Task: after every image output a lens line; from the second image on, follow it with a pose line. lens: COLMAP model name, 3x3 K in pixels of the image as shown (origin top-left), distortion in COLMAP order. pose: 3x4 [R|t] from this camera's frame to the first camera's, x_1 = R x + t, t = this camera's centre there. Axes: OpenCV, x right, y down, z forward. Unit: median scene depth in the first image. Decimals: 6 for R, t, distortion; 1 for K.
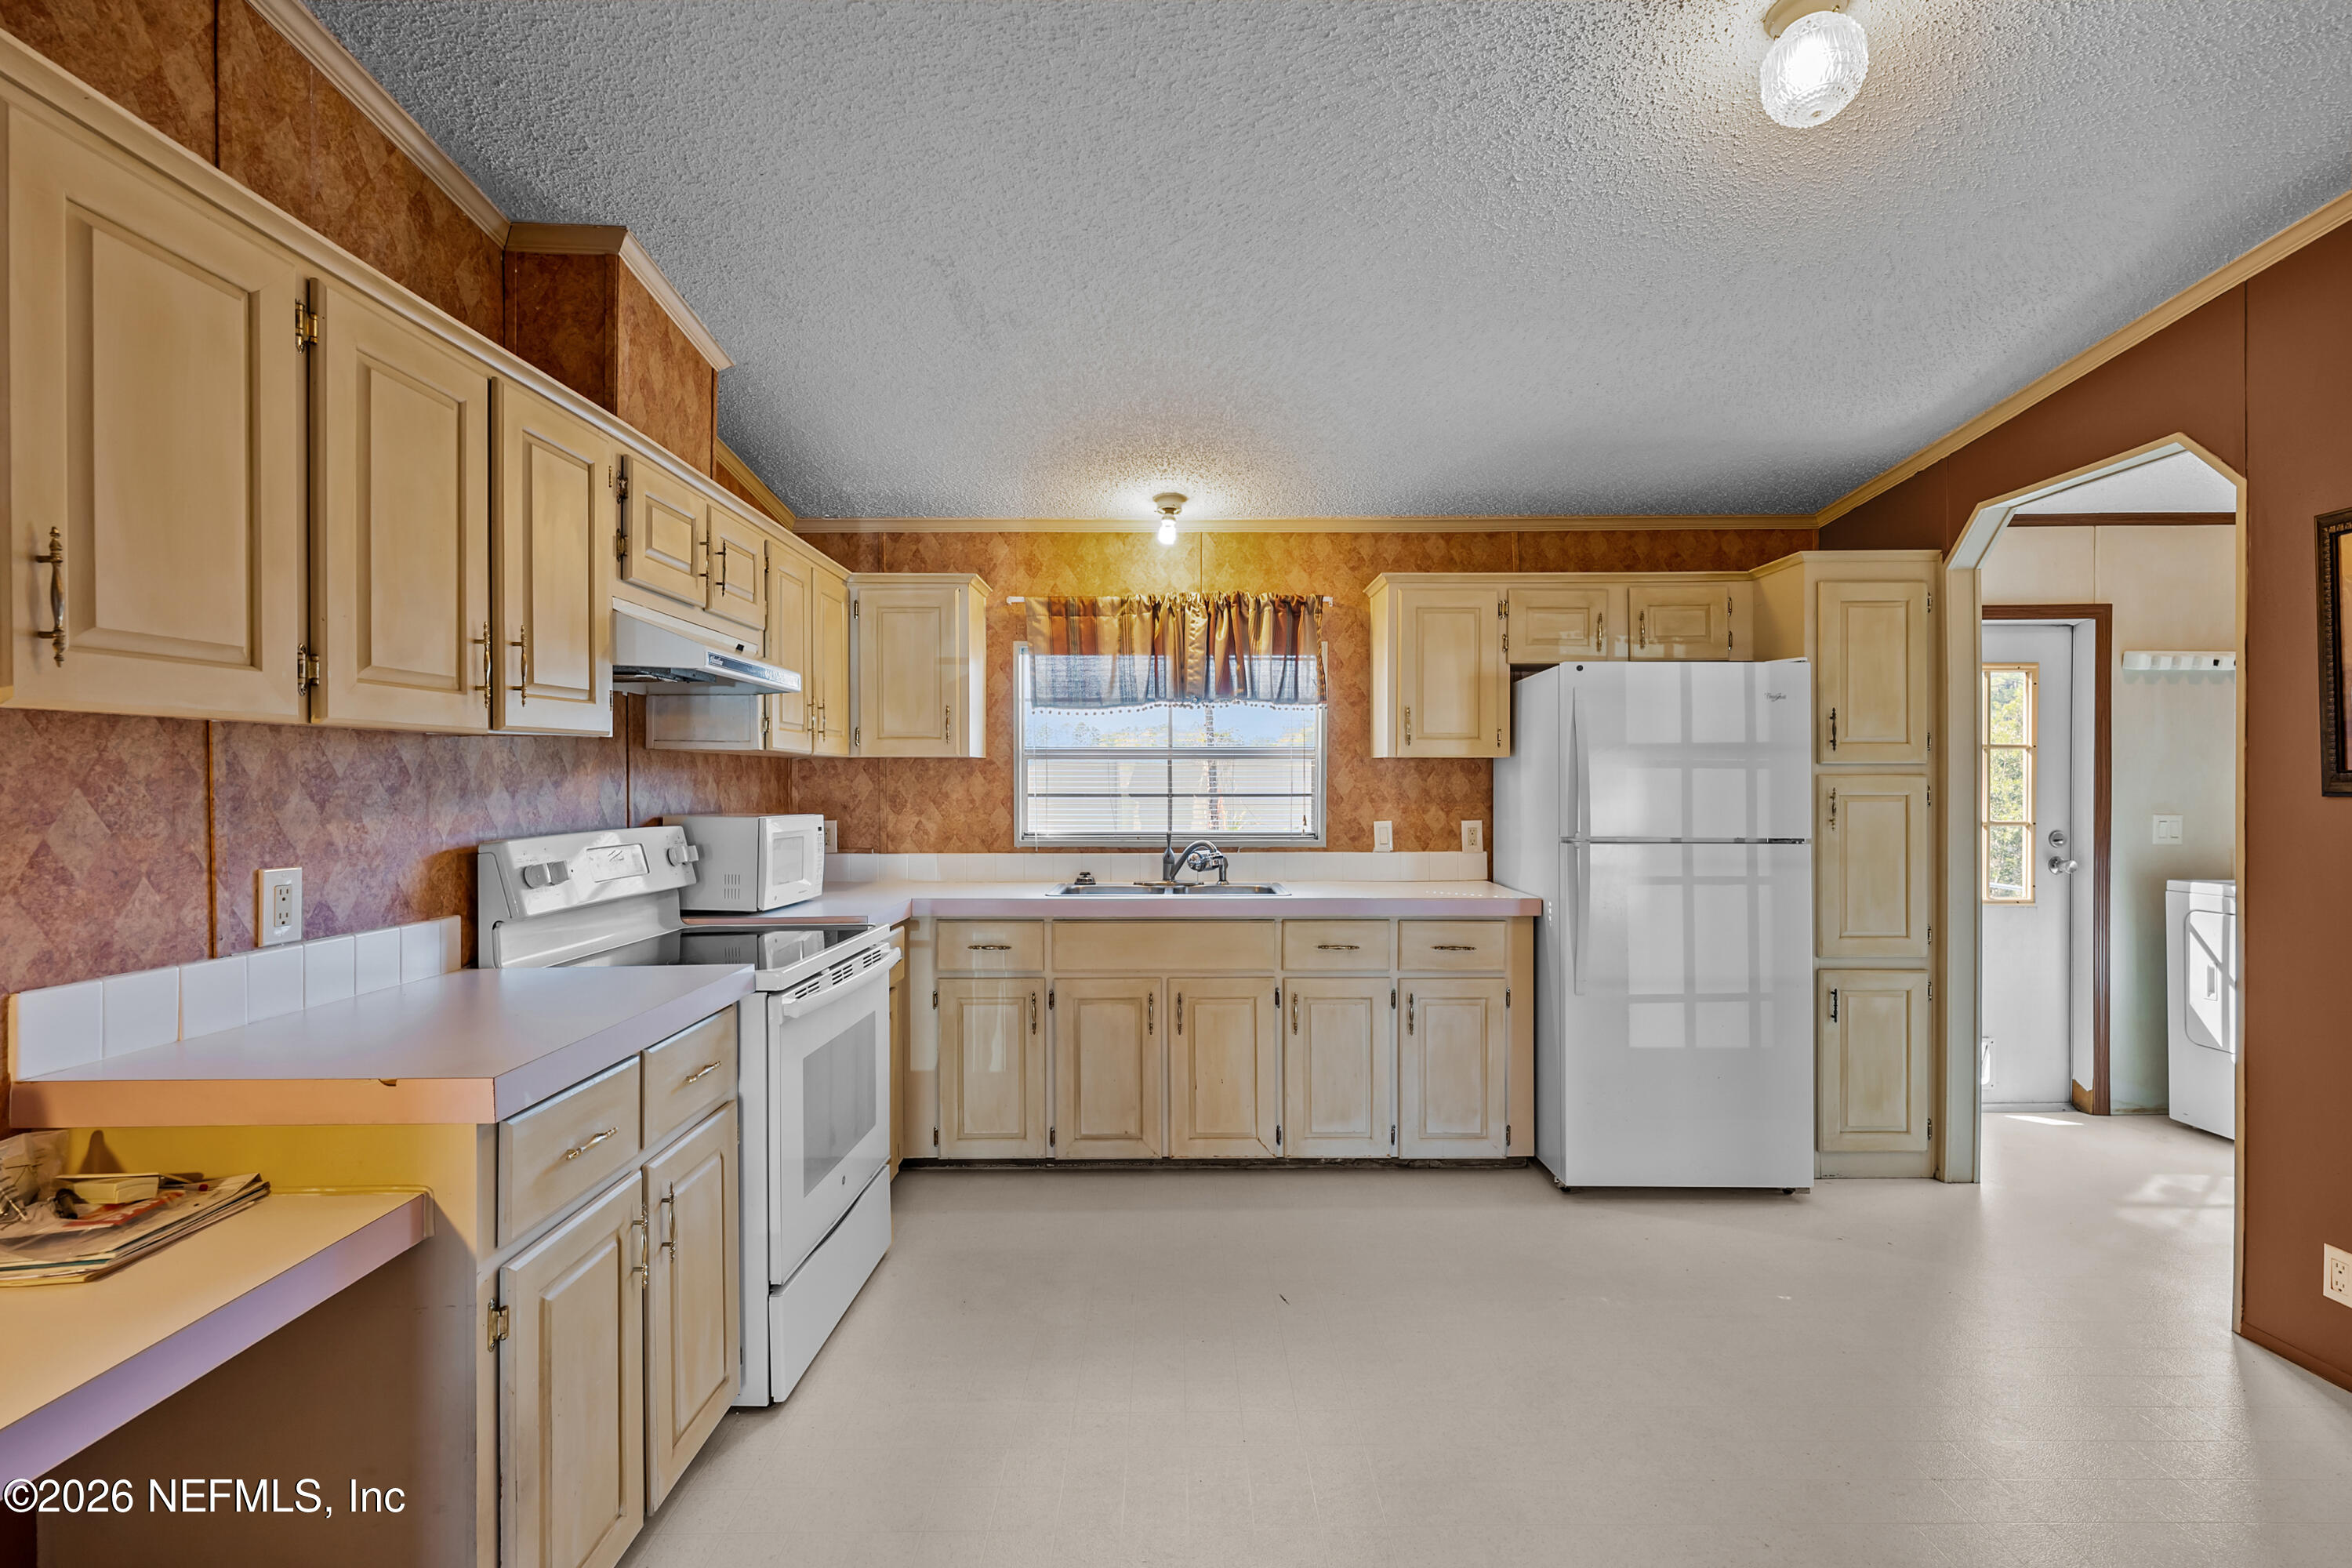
lens RADIAL K [[1060.4, 0, 1173.9], [0, 1060.4, 786.4], [0, 0, 1]] dist [-0.000685, -0.000770]
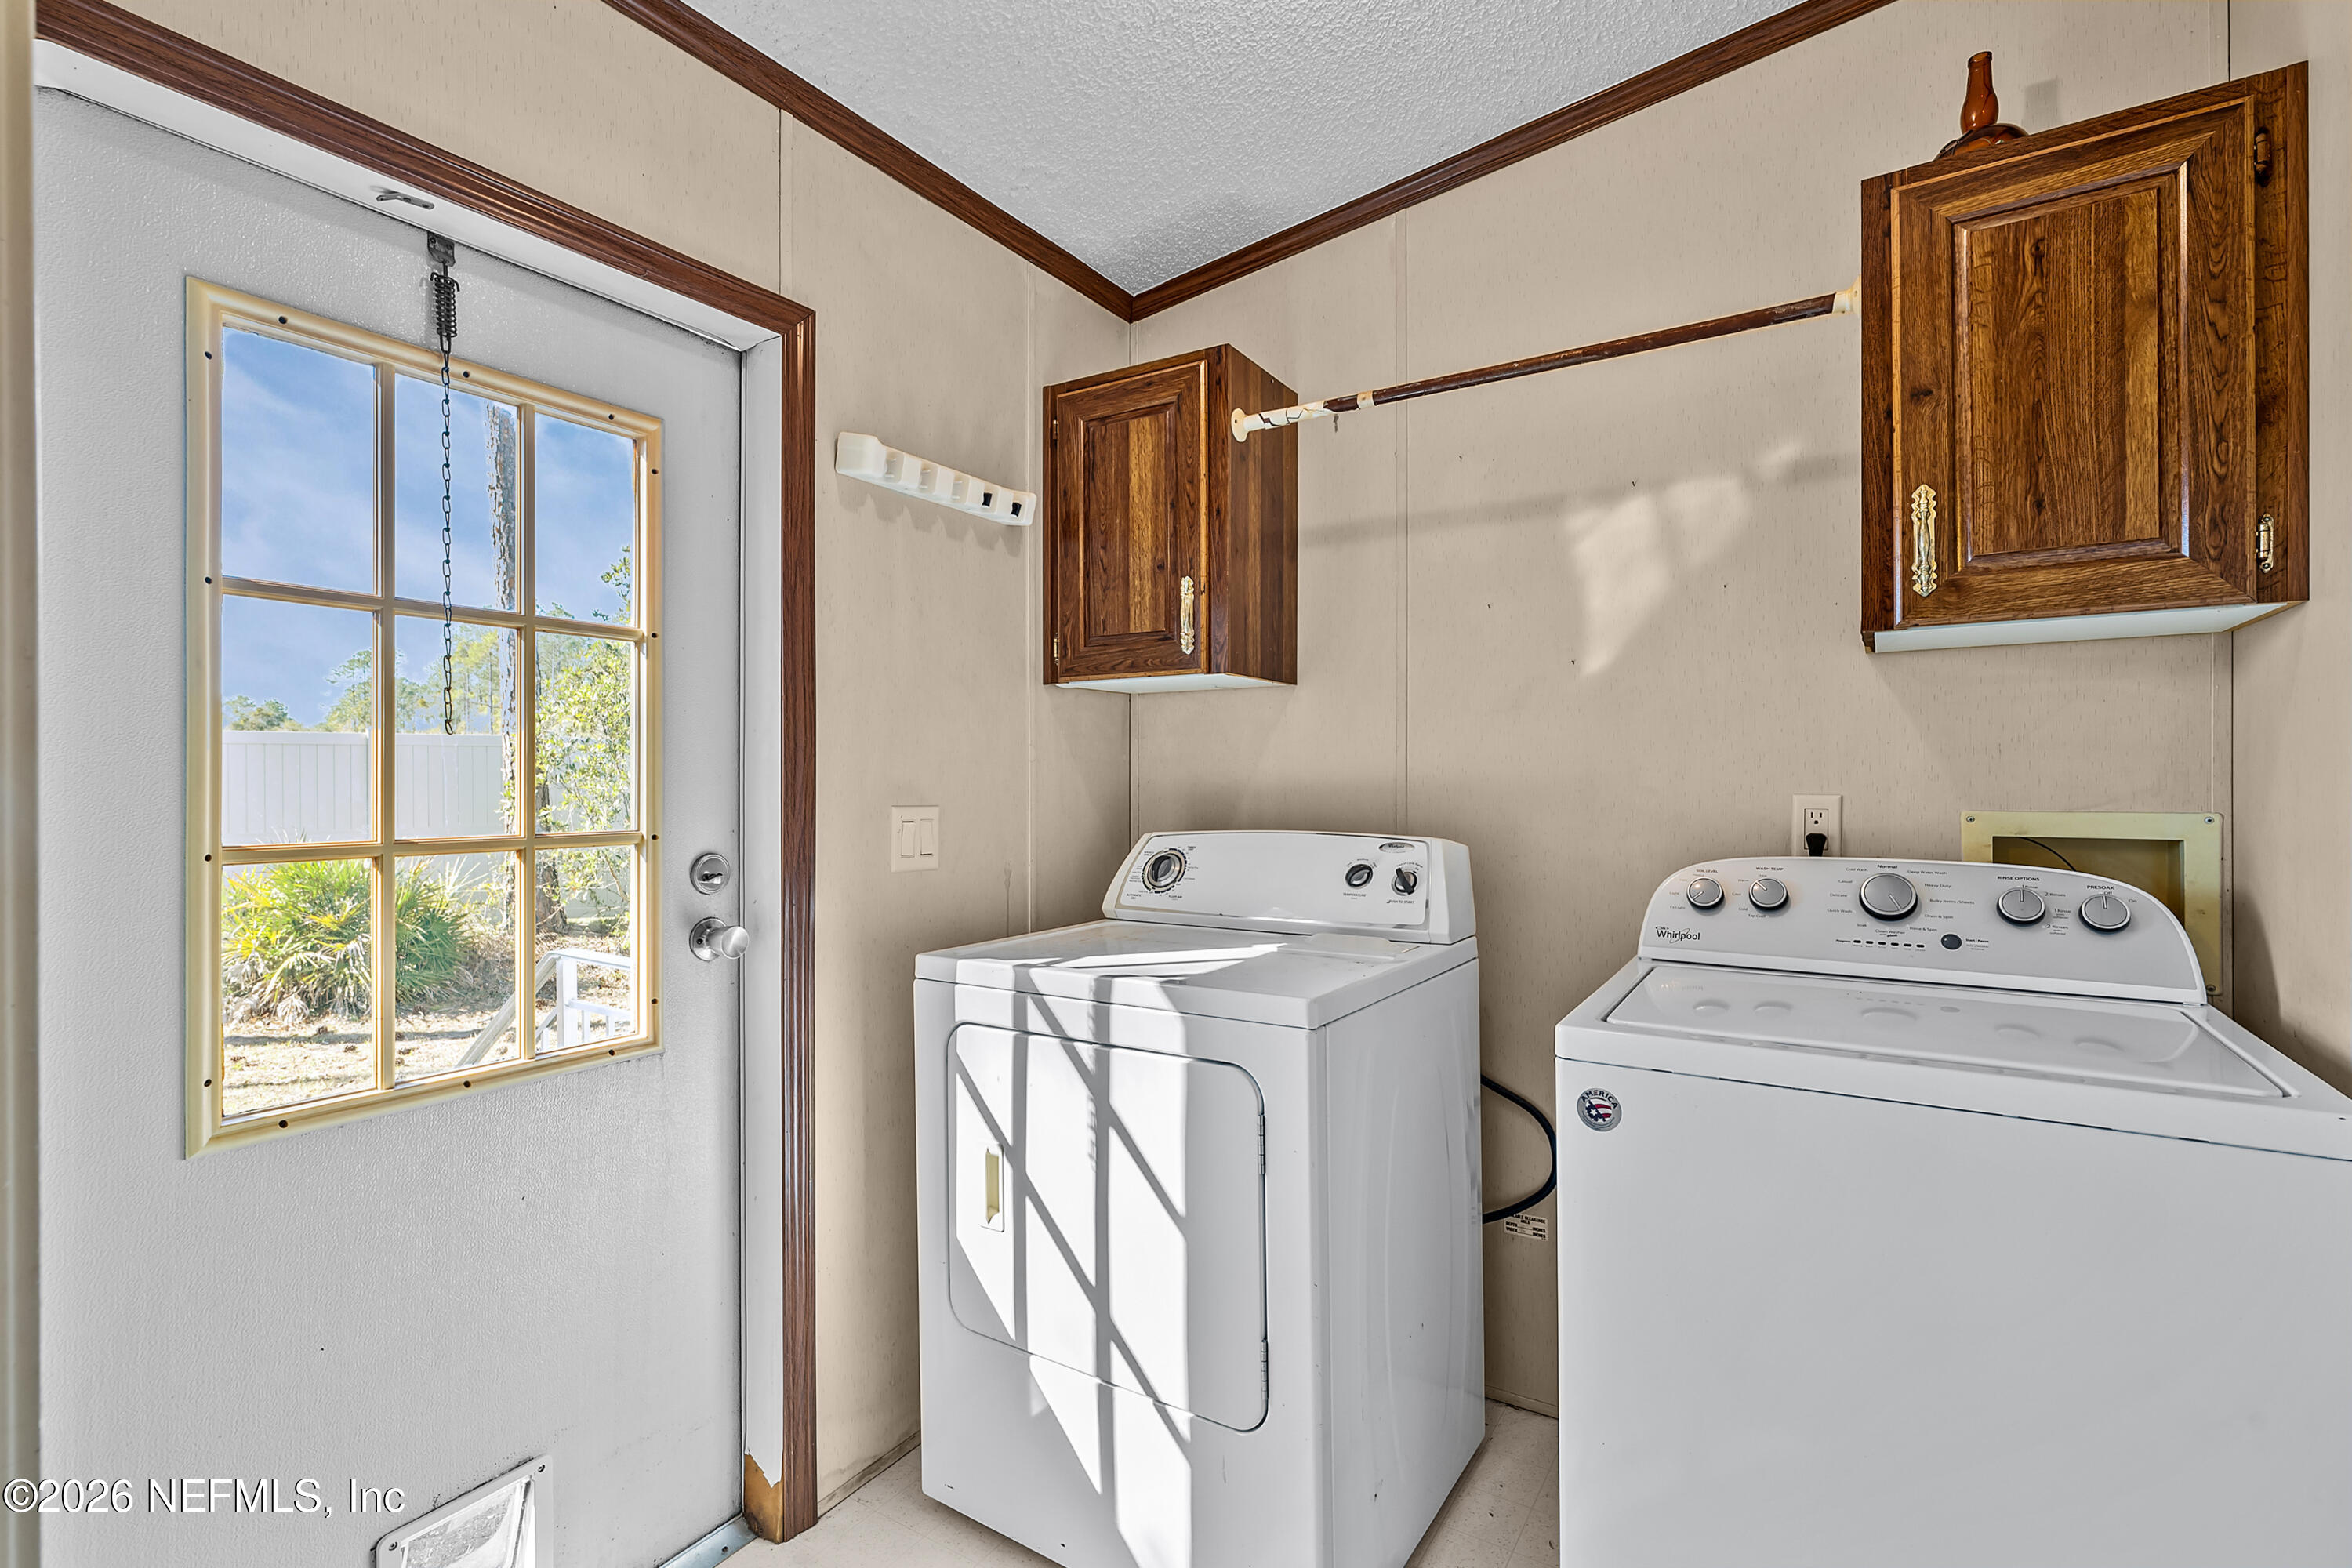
lens RADIAL K [[1060.4, 0, 1171.1], [0, 1060.4, 783.2], [0, 0, 1]] dist [-0.000685, -0.000770]
pose [[0.540831, 0.000855, 0.841131, 0.605105], [0.006037, 0.999970, -0.004899, 0.019049], [-0.841109, 0.007728, 0.540810, 0.651054]]
